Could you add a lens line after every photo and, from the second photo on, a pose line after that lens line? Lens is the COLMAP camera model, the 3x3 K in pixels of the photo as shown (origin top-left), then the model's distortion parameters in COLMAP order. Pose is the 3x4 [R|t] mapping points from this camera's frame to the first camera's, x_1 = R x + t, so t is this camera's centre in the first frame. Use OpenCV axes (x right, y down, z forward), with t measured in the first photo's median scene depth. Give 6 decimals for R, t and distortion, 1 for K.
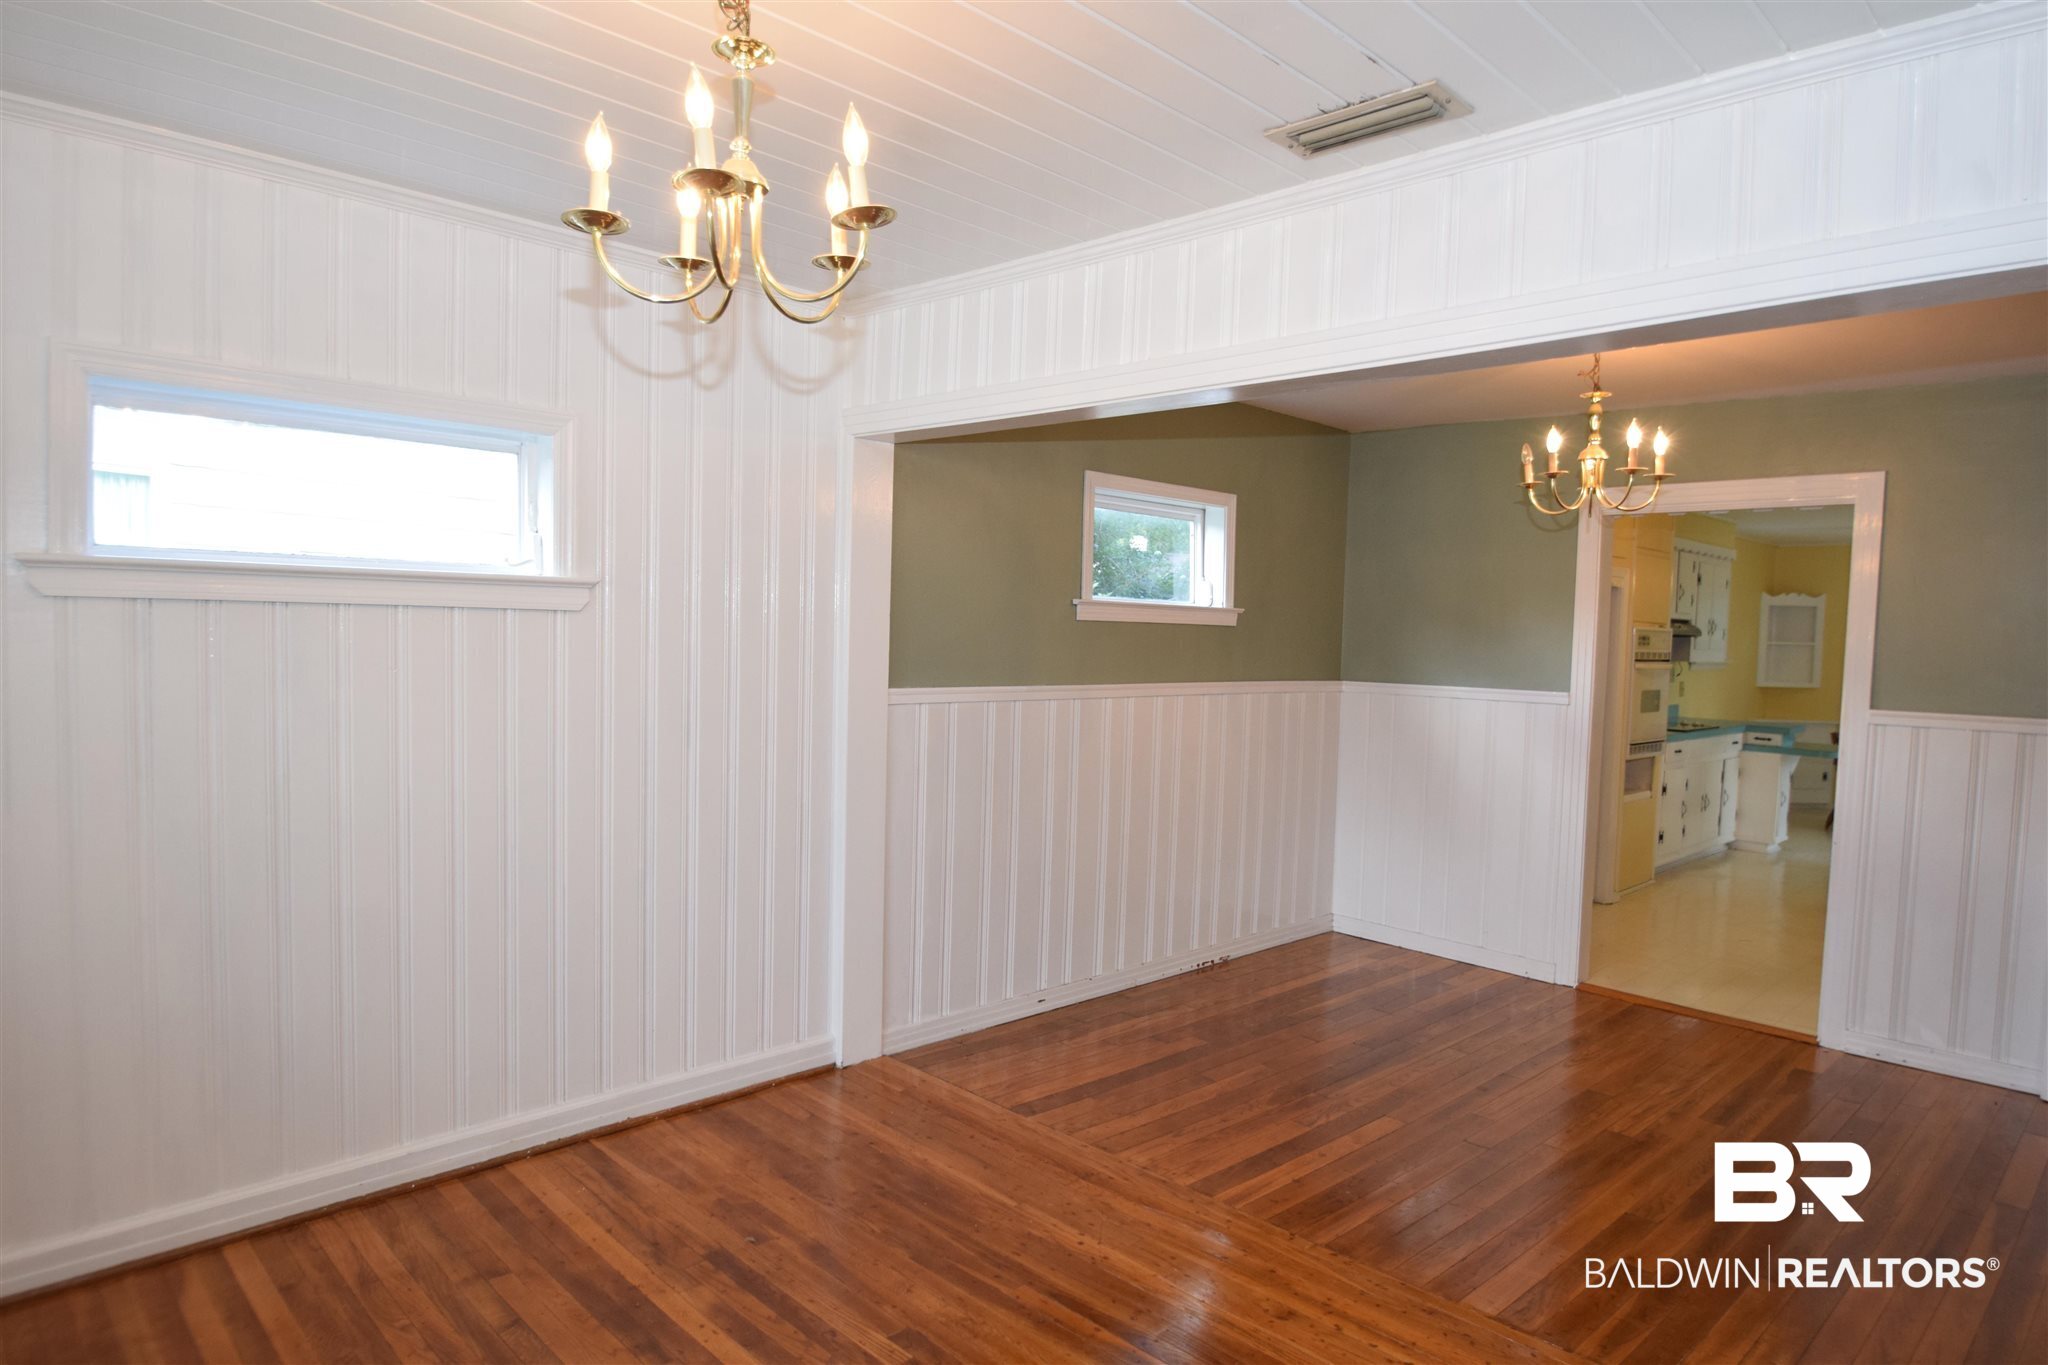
lens RADIAL K [[1156.5, 0, 1038.1], [0, 1156.5, 703.0], [0, 0, 1]] dist [-0.014472, -0.006485]
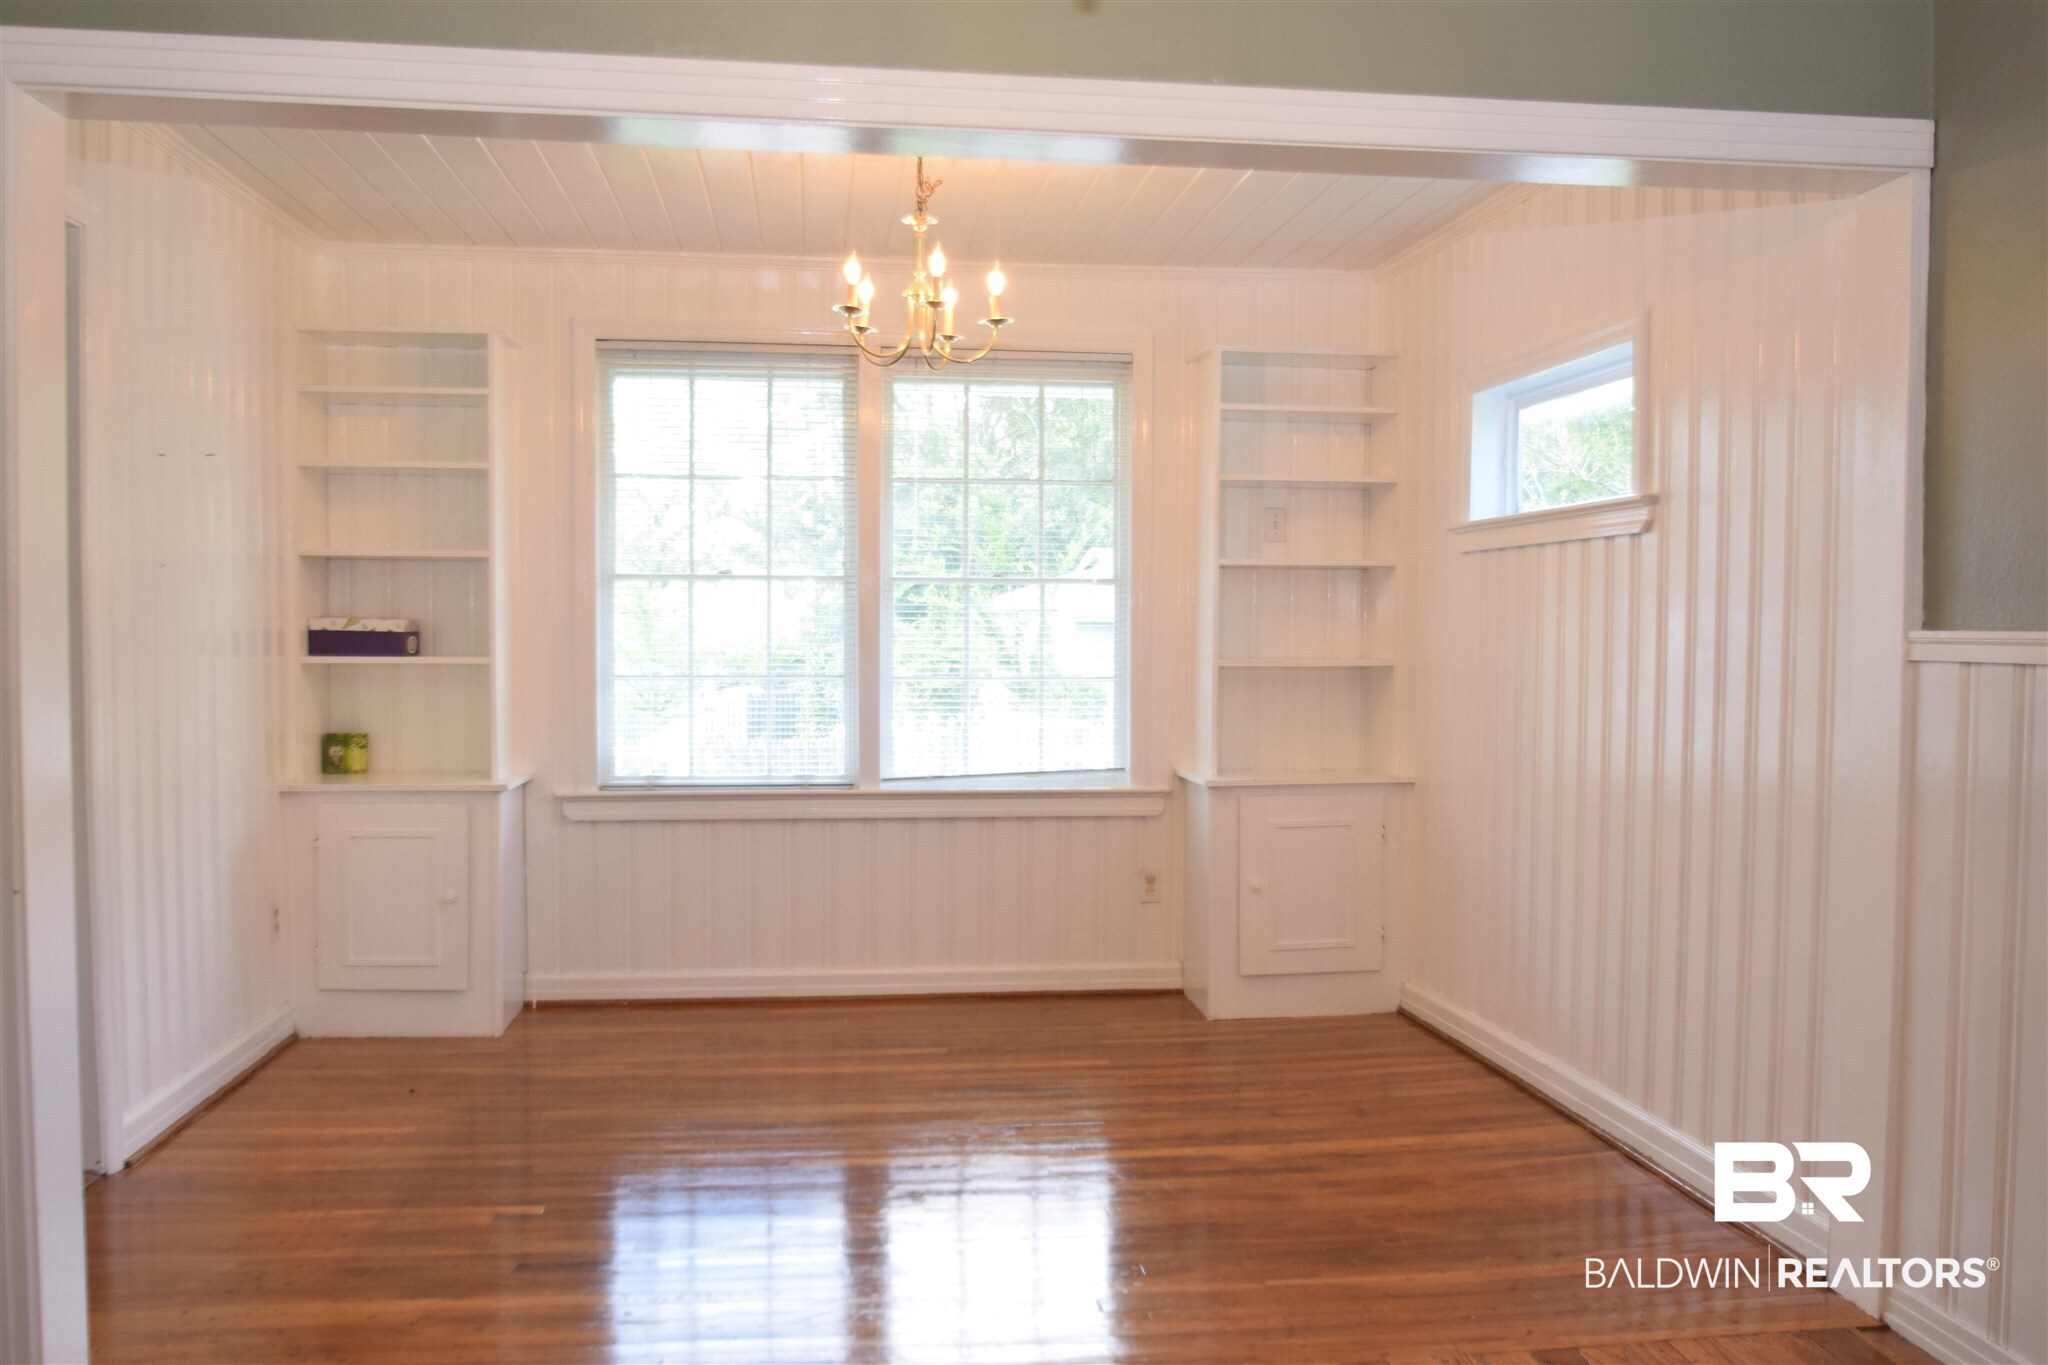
lens RADIAL K [[1661.2, 0, 1036.4], [0, 1661.2, 694.6], [0, 0, 1]] dist [-0.059316, 0.022080]
pose [[-0.582758, 0.017106, -0.812466, 0.797265], [-0.058455, 0.996306, 0.062905, -0.006905], [0.810541, 0.084151, -0.579606, 1.249637]]
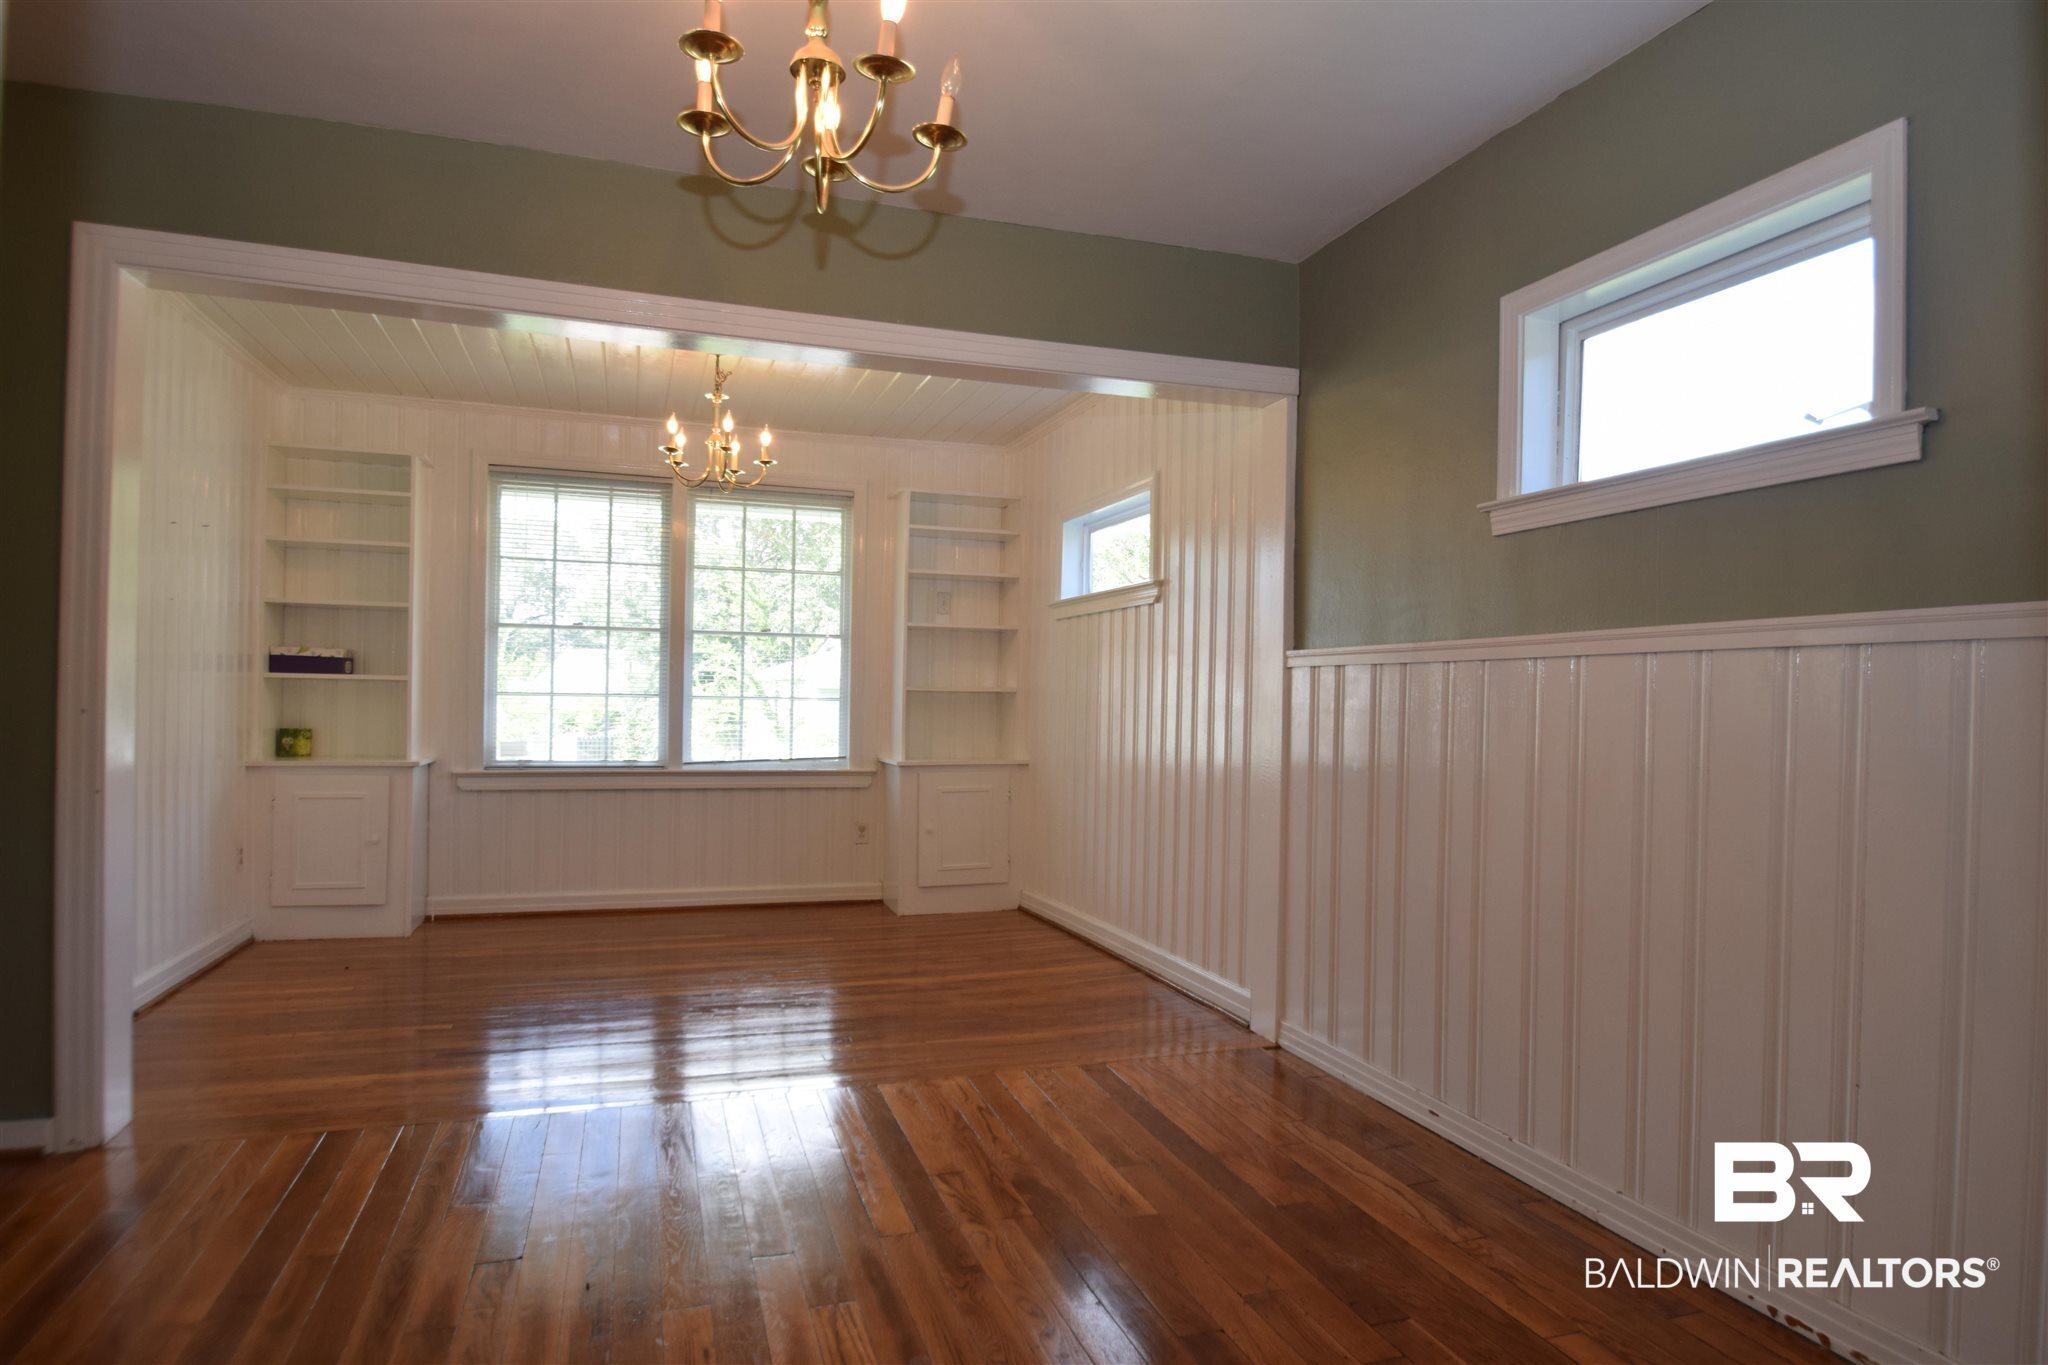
lens RADIAL K [[1156.5, 0, 1018.5], [0, 1156.5, 685.8], [0, 0, 1]] dist [-0.014472, -0.006485]
pose [[-0.413662, -0.029680, -0.909947, 0.921381], [-0.071809, 0.997418, 0.000111, 0.037585], [0.907594, 0.065389, -0.414725, 1.344287]]
